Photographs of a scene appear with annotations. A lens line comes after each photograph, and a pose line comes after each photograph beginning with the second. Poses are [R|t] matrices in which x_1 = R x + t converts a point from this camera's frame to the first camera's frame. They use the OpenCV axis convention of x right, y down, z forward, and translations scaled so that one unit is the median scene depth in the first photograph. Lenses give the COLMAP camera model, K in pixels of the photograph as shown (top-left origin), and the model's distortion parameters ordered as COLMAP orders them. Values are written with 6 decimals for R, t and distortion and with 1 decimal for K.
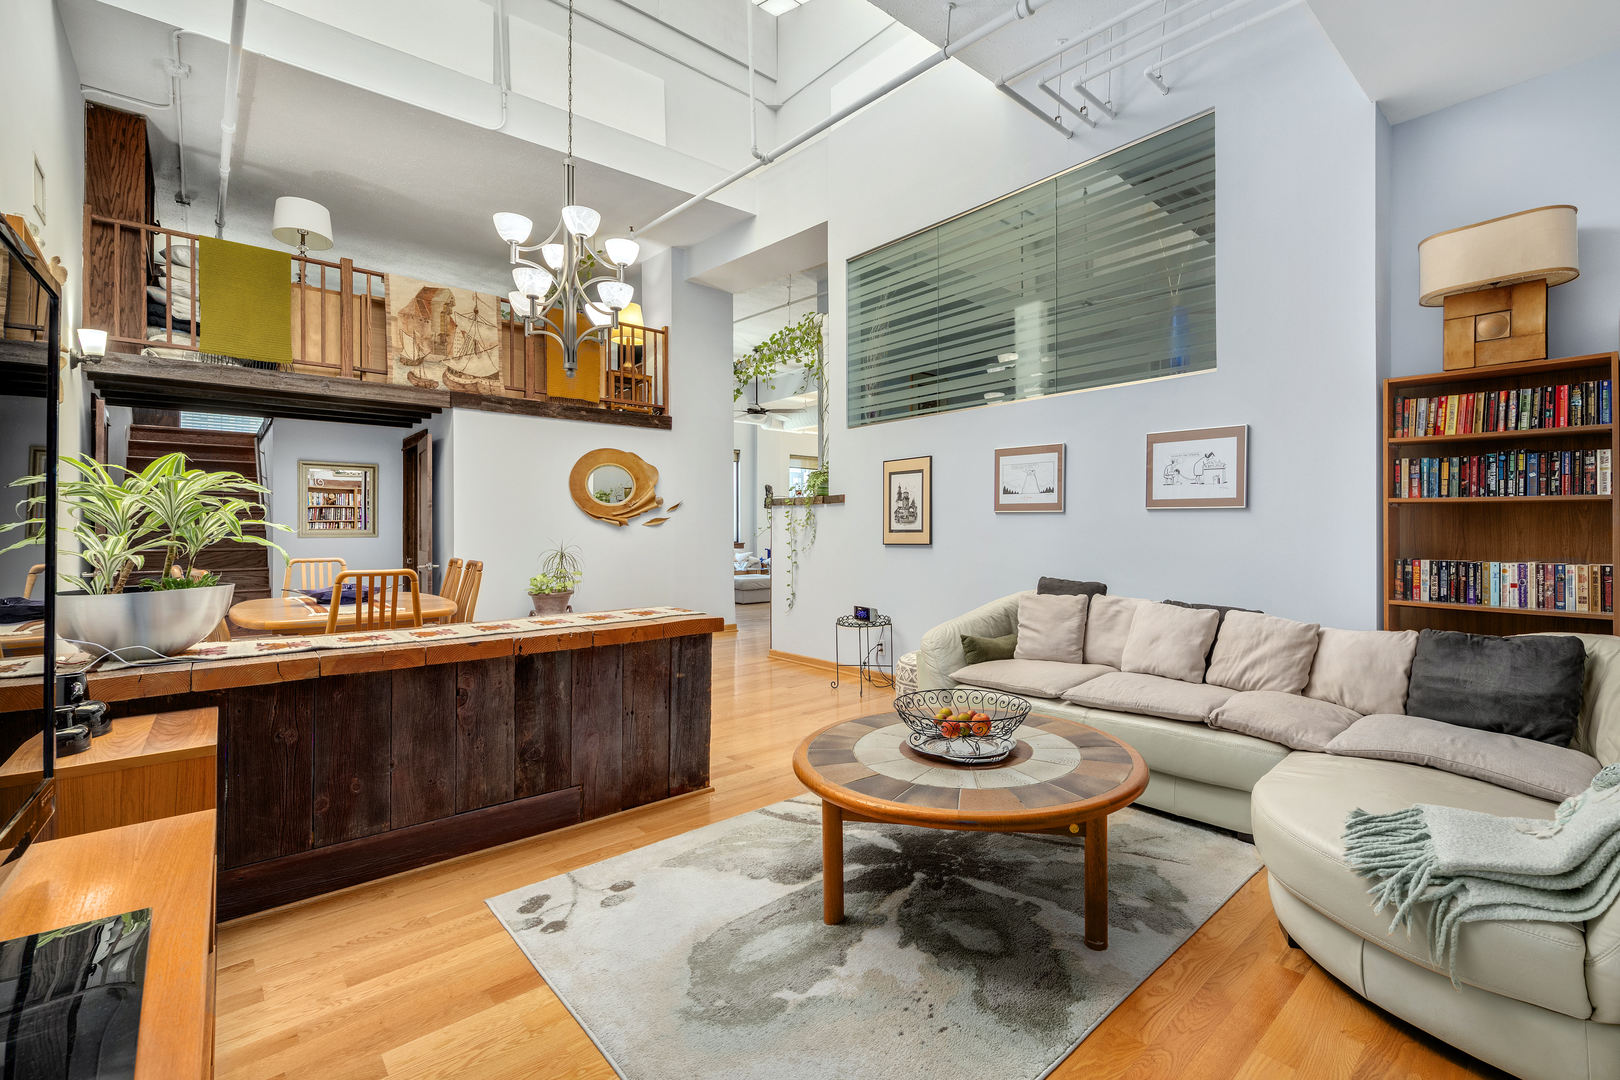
lens RADIAL K [[707.0, 0, 810.4], [0, 707.0, 530.9], [0, 0, 1]] dist [0.000468, 0.000020]
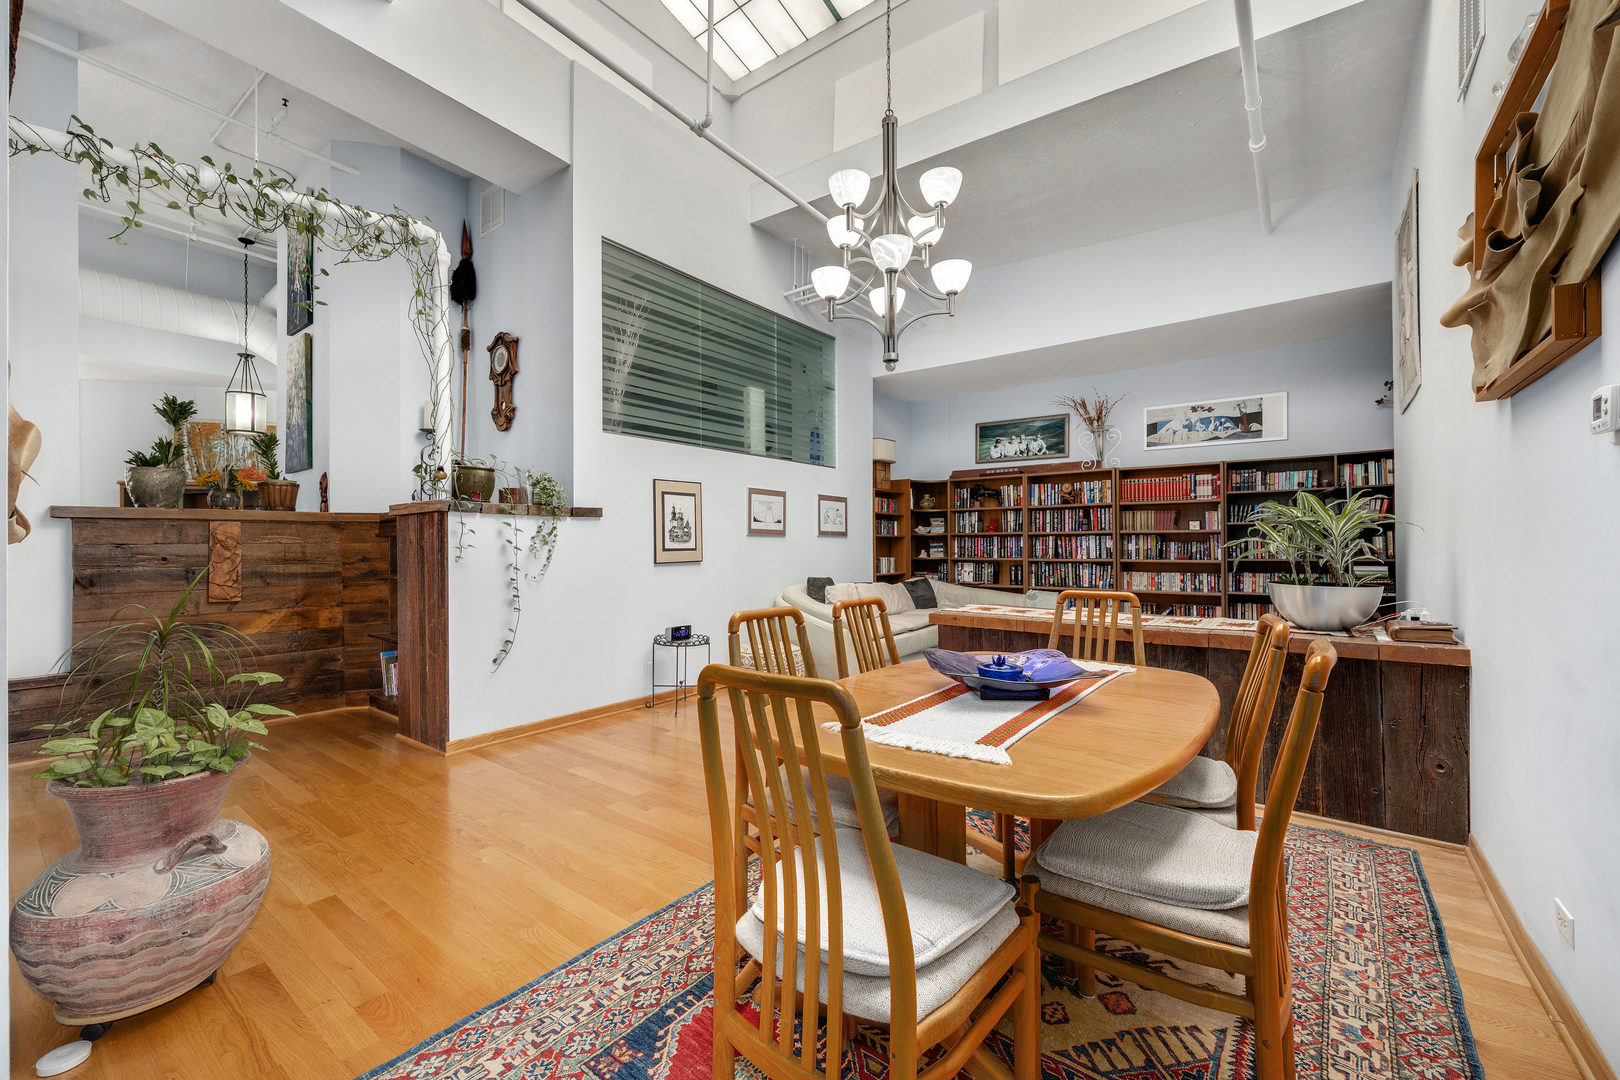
lens RADIAL K [[654.6, 0, 810.8], [0, 654.6, 544.0], [0, 0, 1]] dist [-0.002460, 0.000216]
pose [[-0.205467, -0.001588, 0.978663, -0.874105], [0.002249, 0.999995, 0.002095, -0.009657], [-0.978662, 0.002631, -0.205462, 1.019047]]
